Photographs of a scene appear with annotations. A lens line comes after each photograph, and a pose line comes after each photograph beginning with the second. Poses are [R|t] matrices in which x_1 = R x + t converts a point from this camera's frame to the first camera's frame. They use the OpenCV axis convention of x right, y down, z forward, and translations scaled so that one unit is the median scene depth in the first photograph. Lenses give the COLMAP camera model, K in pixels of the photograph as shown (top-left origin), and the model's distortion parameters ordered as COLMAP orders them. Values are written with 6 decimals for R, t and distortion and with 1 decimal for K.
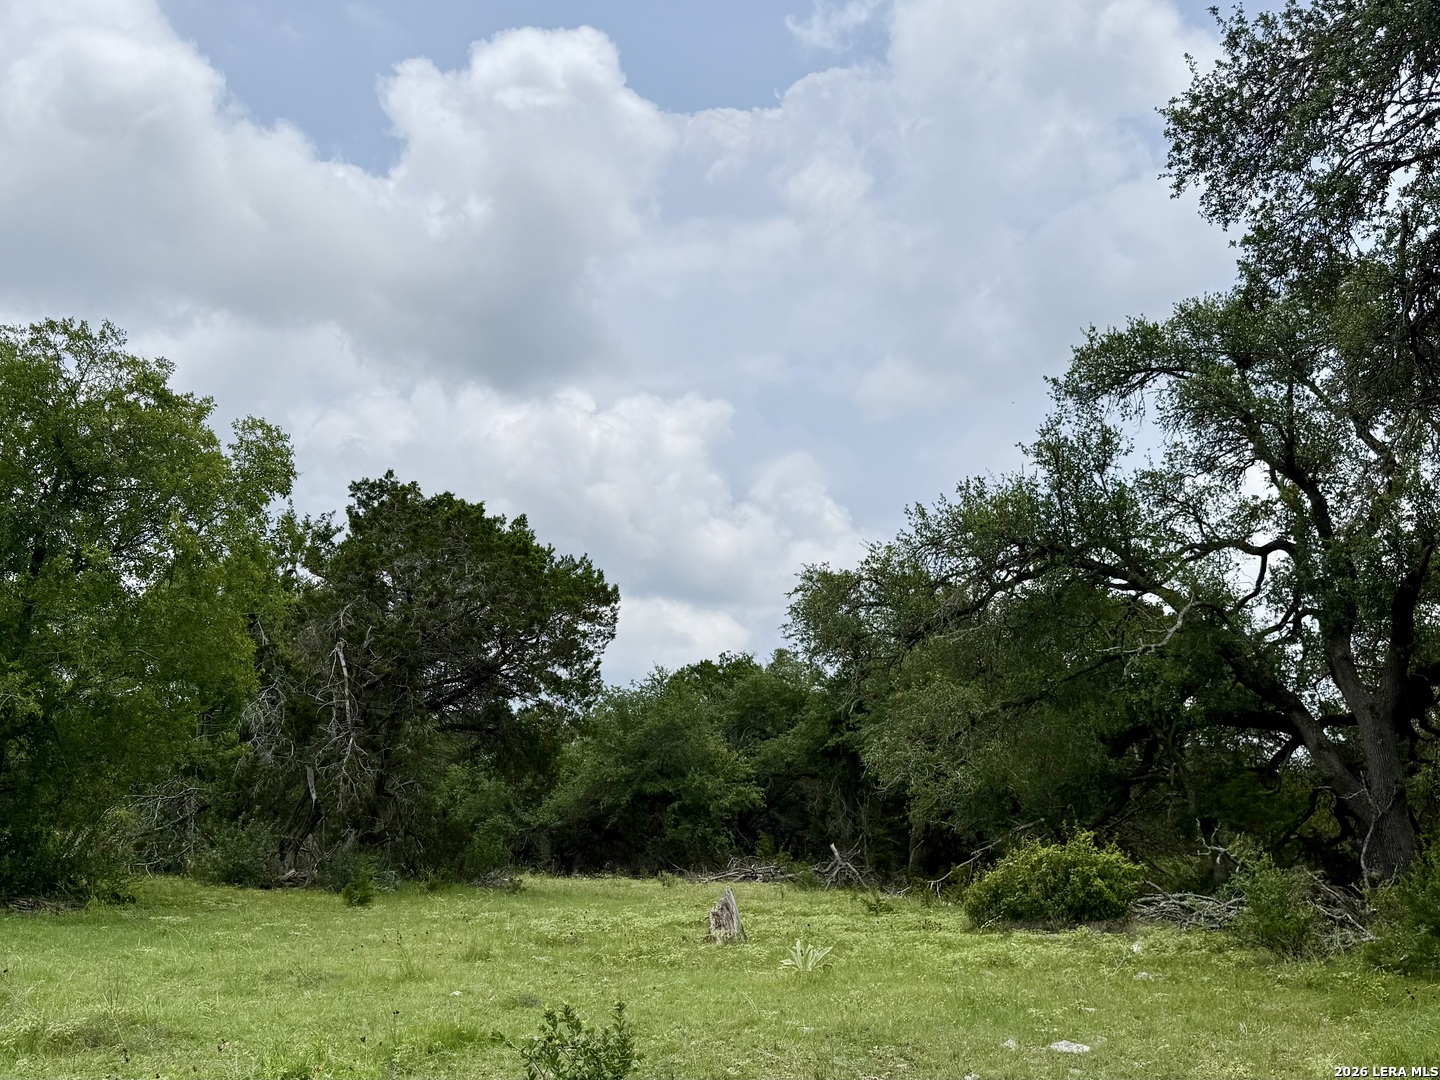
lens RADIAL K [[955.1, 0, 720.0], [0, 955.1, 540.0], [0, 0, 1]] dist [0.002251, 0.001150]
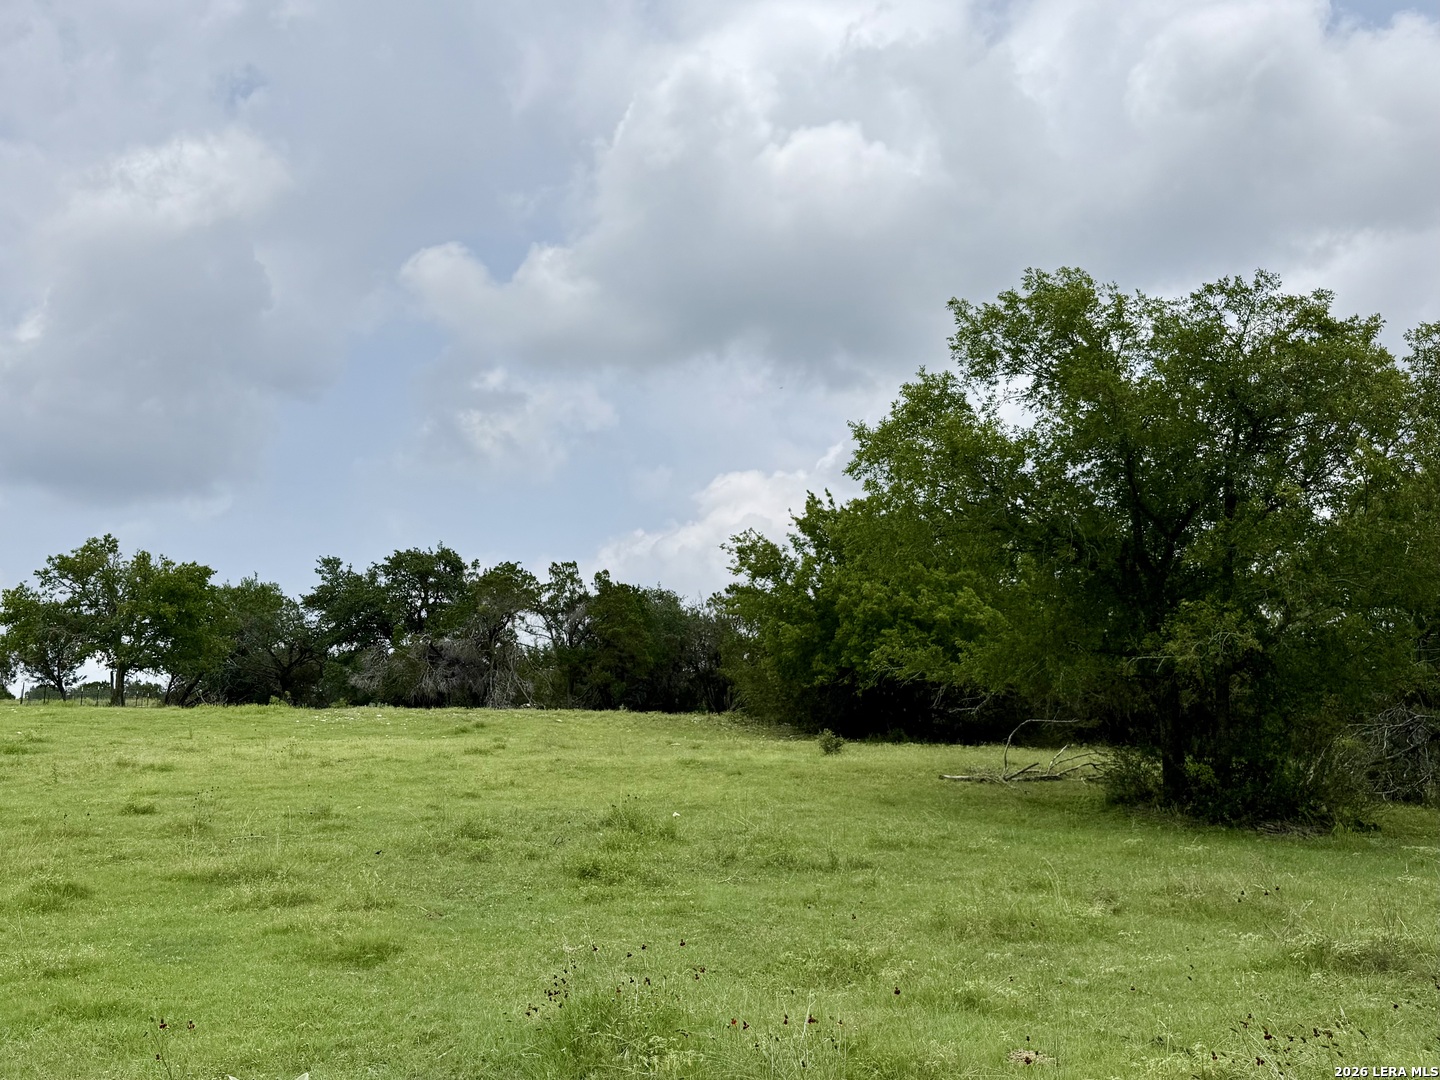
lens RADIAL K [[955.1, 0, 720.0], [0, 955.1, 540.0], [0, 0, 1]] dist [0.002251, 0.001150]
pose [[0.777891, -0.158008, -0.608210, -0.504253], [0.158424, 0.985920, -0.053512, 0.024018], [0.608102, -0.054728, 0.791970, -0.199148]]
